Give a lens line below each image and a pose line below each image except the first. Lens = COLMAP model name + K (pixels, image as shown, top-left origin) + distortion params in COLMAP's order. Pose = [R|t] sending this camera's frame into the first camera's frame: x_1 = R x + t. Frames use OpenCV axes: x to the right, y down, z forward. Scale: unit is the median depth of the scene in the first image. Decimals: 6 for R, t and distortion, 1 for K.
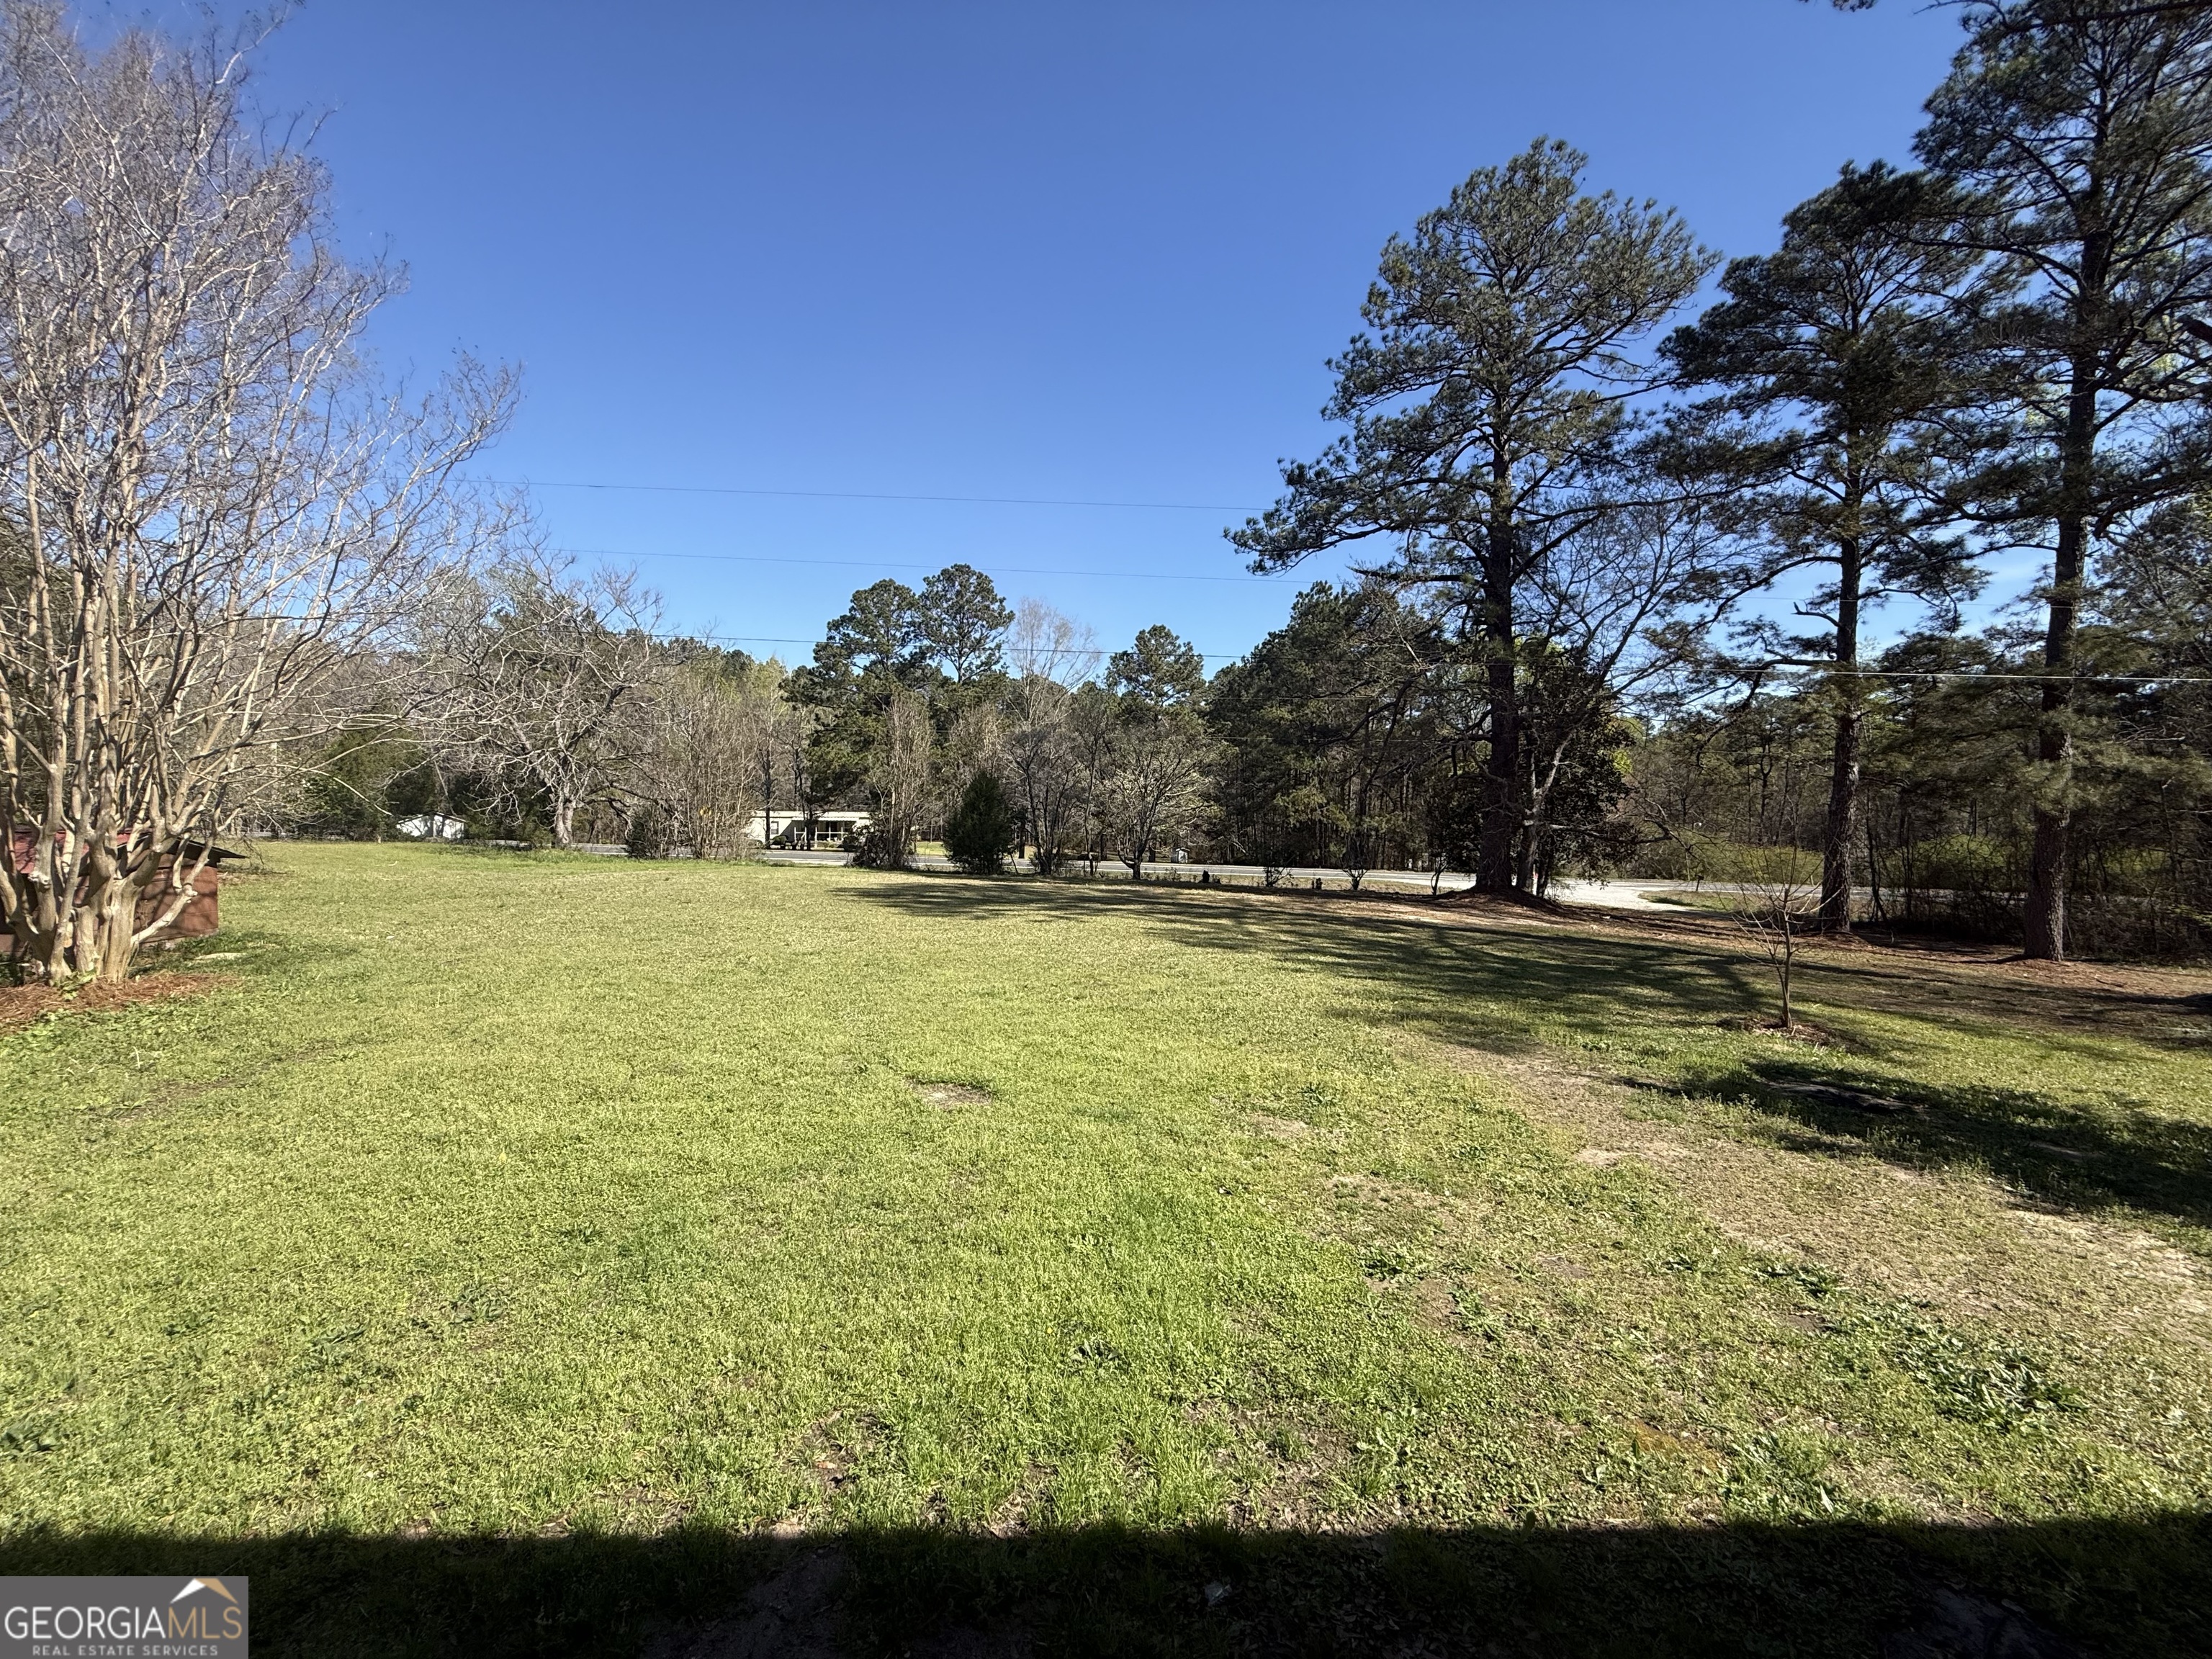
lens RADIAL K [[880.3, 0, 1101.1], [0, 880.3, 830.8], [0, 0, 1]] dist [-0.000584, 0.000195]
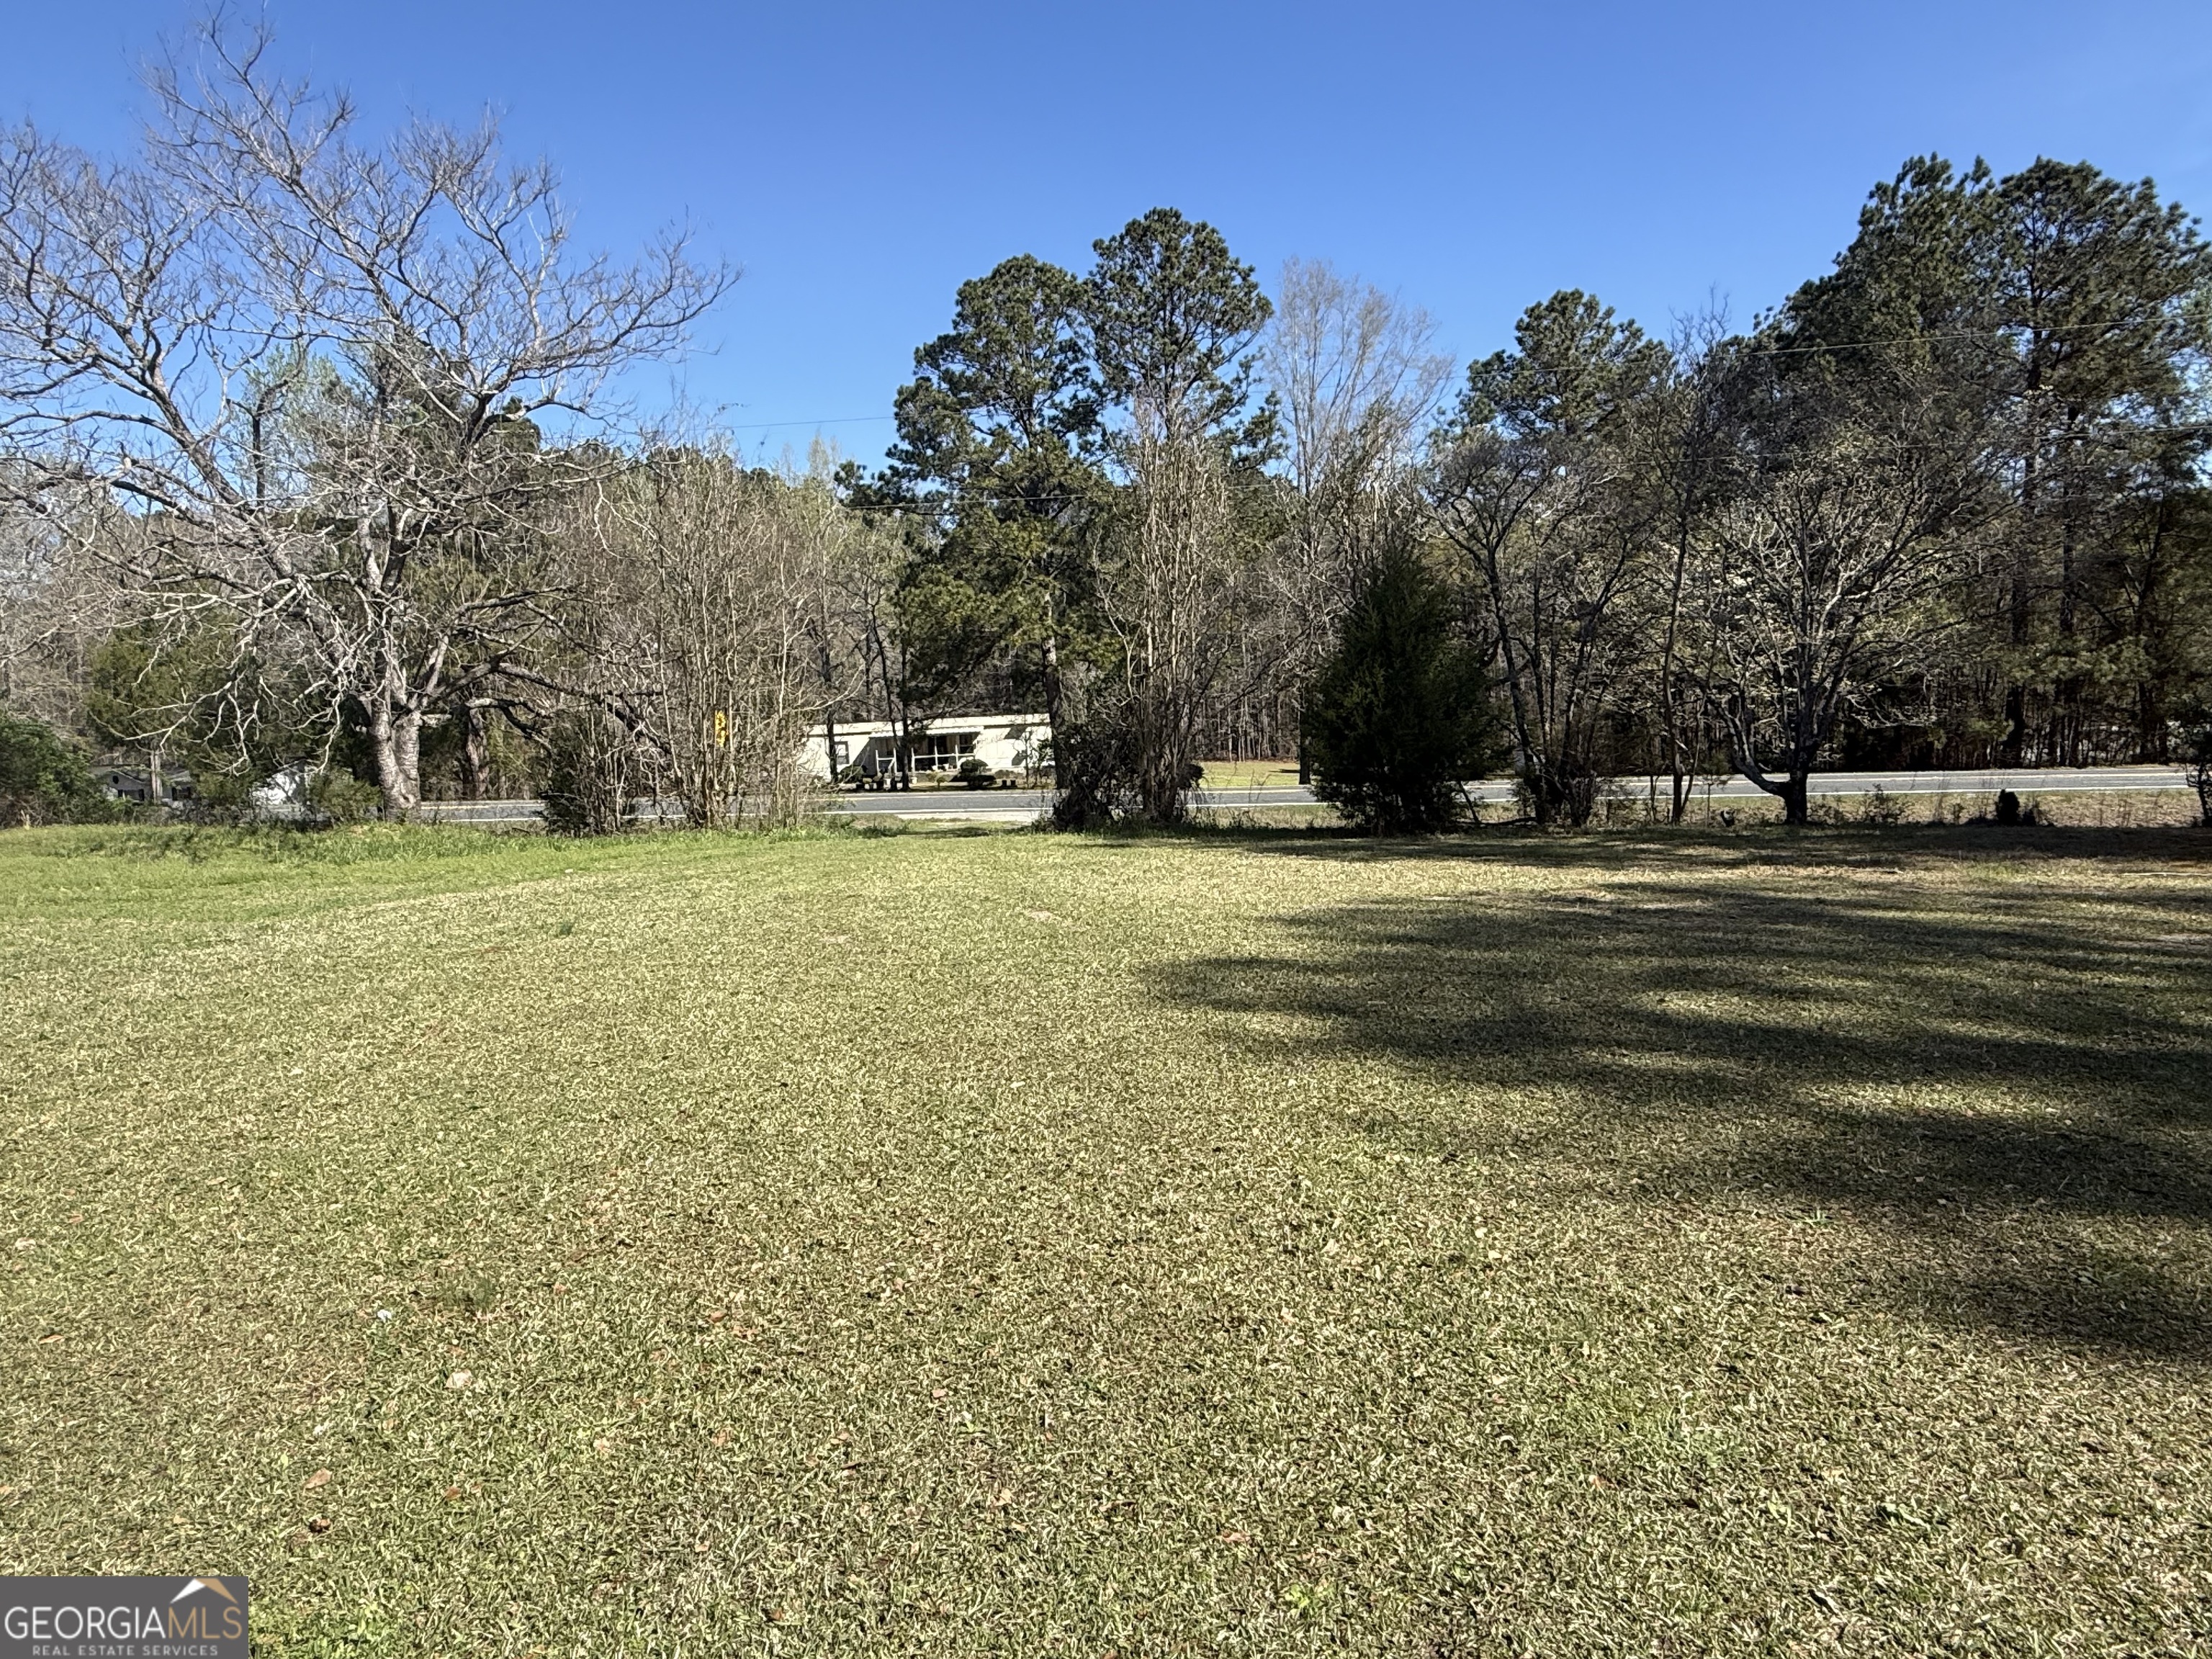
lens RADIAL K [[1282.5, 0, 1106.0], [0, 1282.5, 829.5], [0, 0, 1]] dist [-0.002203, -0.000195]
pose [[0.988267, -0.049397, -0.144530, -0.103391], [0.059254, 0.996143, 0.064709, 0.002656], [0.140776, -0.072514, 0.987382, 0.246861]]
